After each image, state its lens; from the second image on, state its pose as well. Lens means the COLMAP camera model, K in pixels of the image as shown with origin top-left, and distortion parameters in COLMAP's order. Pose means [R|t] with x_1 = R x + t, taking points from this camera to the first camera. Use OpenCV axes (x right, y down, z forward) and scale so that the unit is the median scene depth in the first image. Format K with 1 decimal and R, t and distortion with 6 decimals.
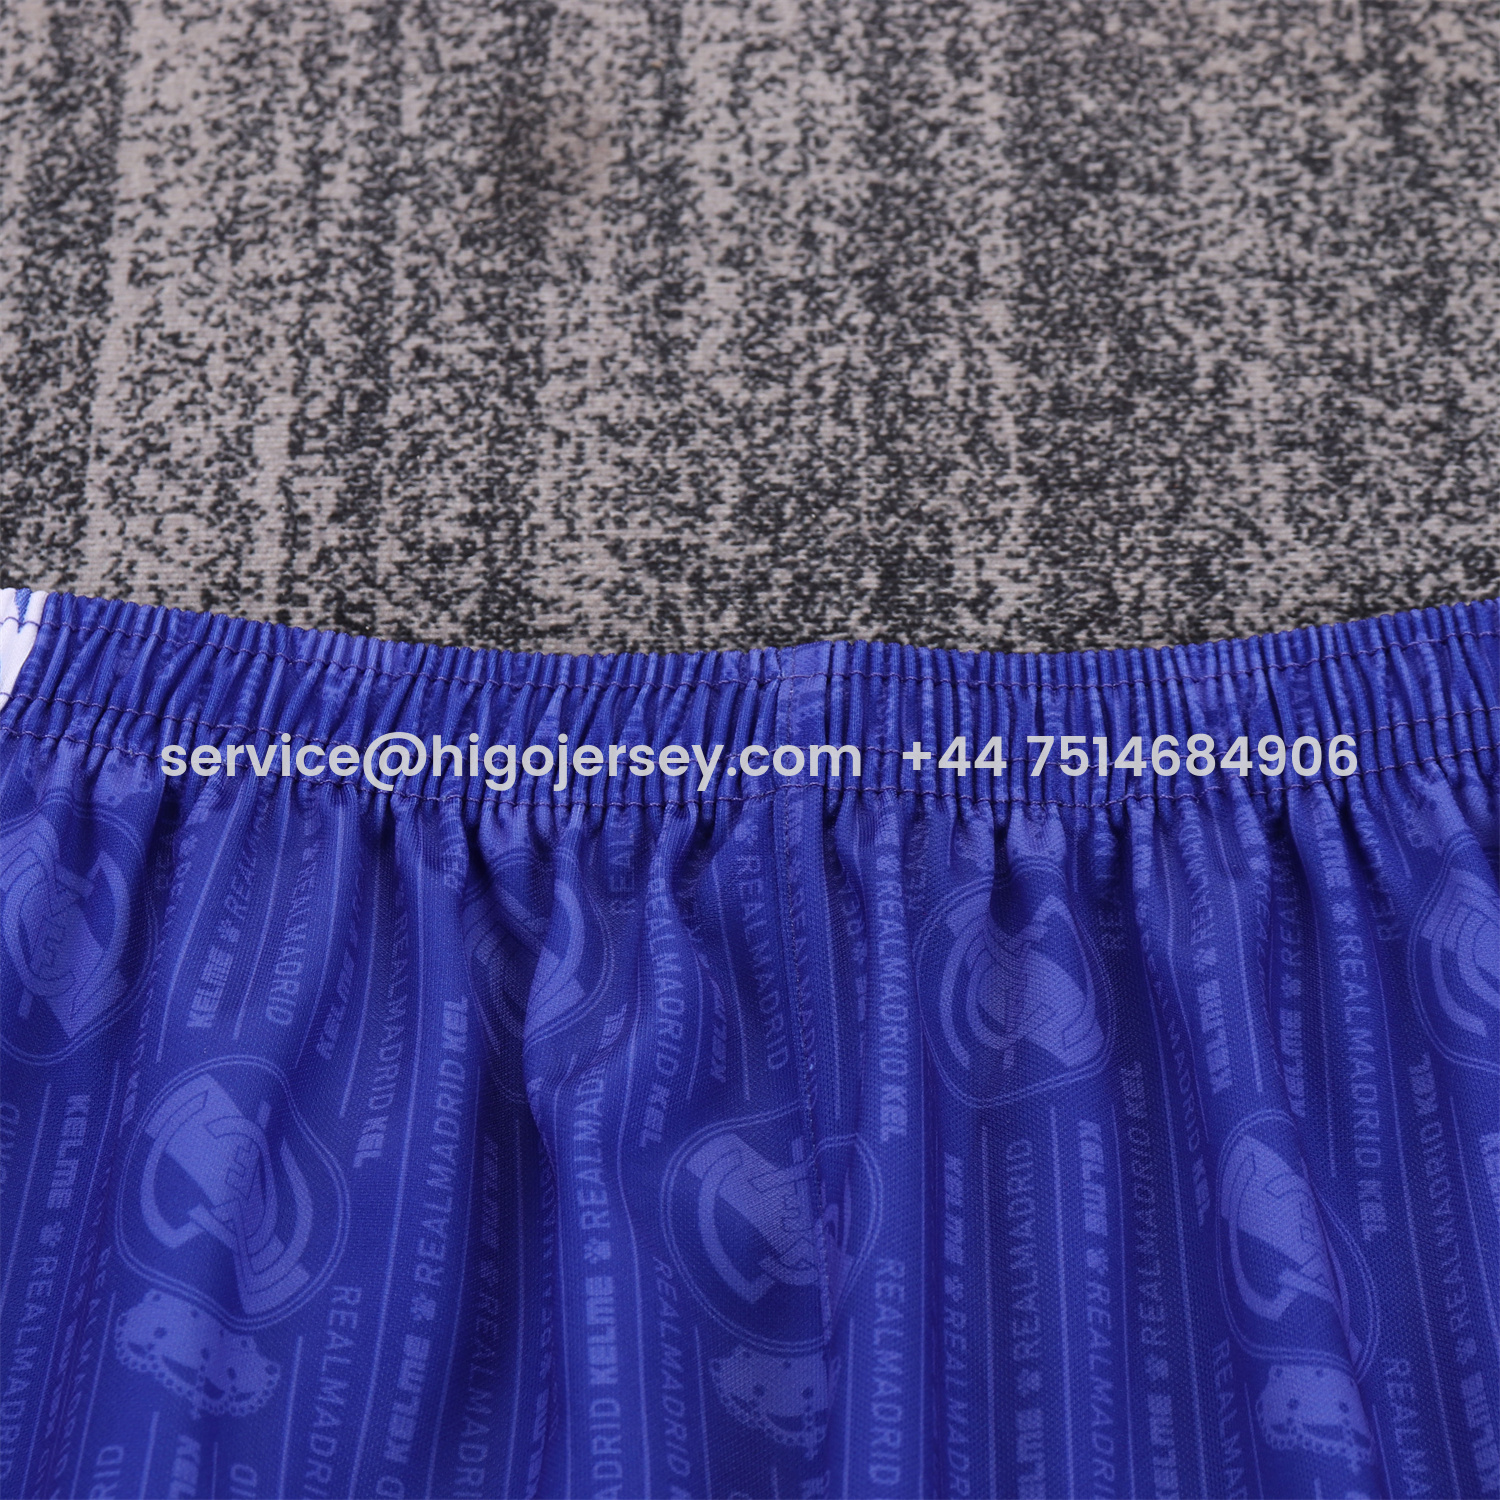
lens RADIAL K [[5191.7, 0, 750.3], [0, 5191.7, 750.4], [0, 0, 1]] dist [-0.007564, 0.000000]
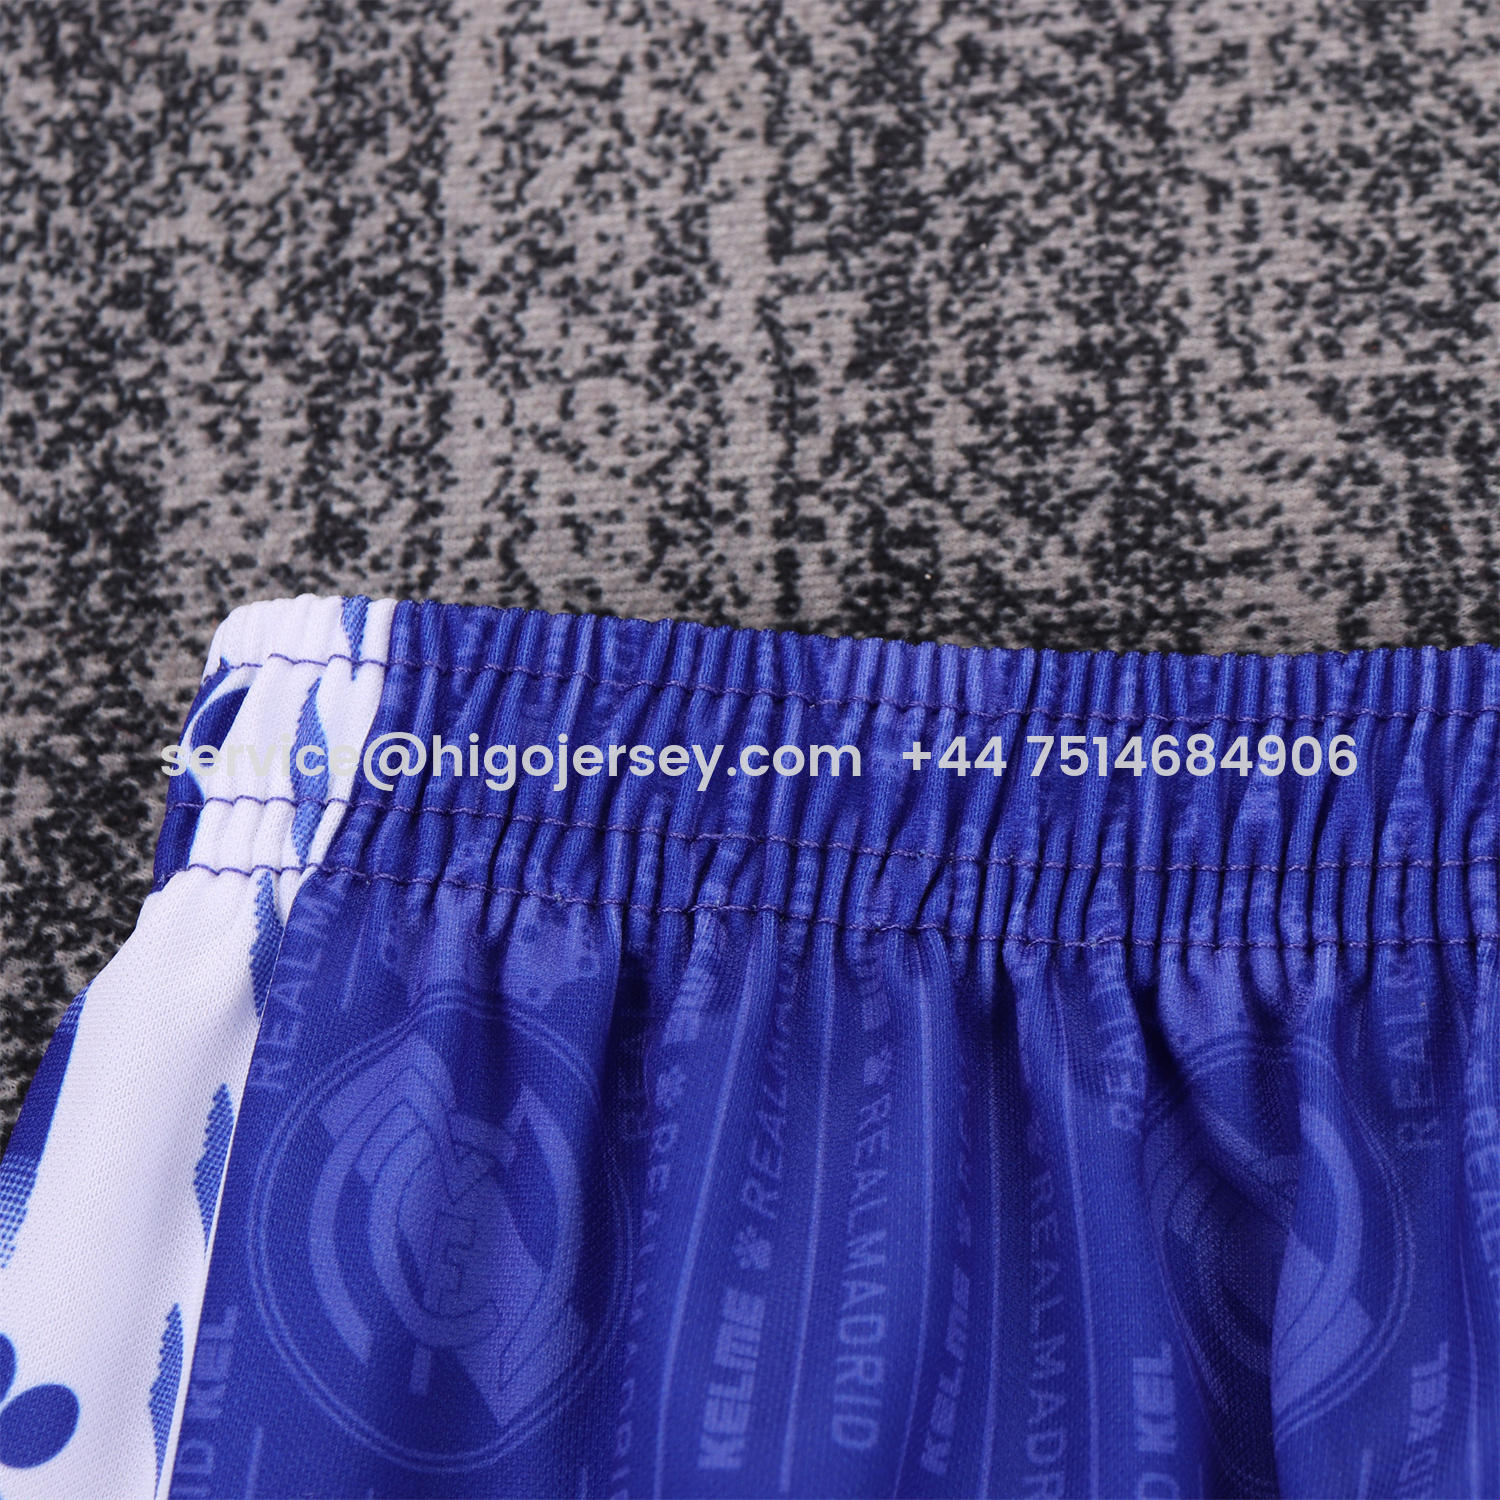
lens RADIAL K [[5191.7, 0, 749.5], [0, 5191.7, 749.6], [0, 0, 1]] dist [-0.007564, 0.000000]
pose [[0.993781, -0.062796, -0.091960, -0.039651], [0.080687, 0.975214, 0.206029, -0.127873], [0.076743, -0.212167, 0.974215, 0.402625]]
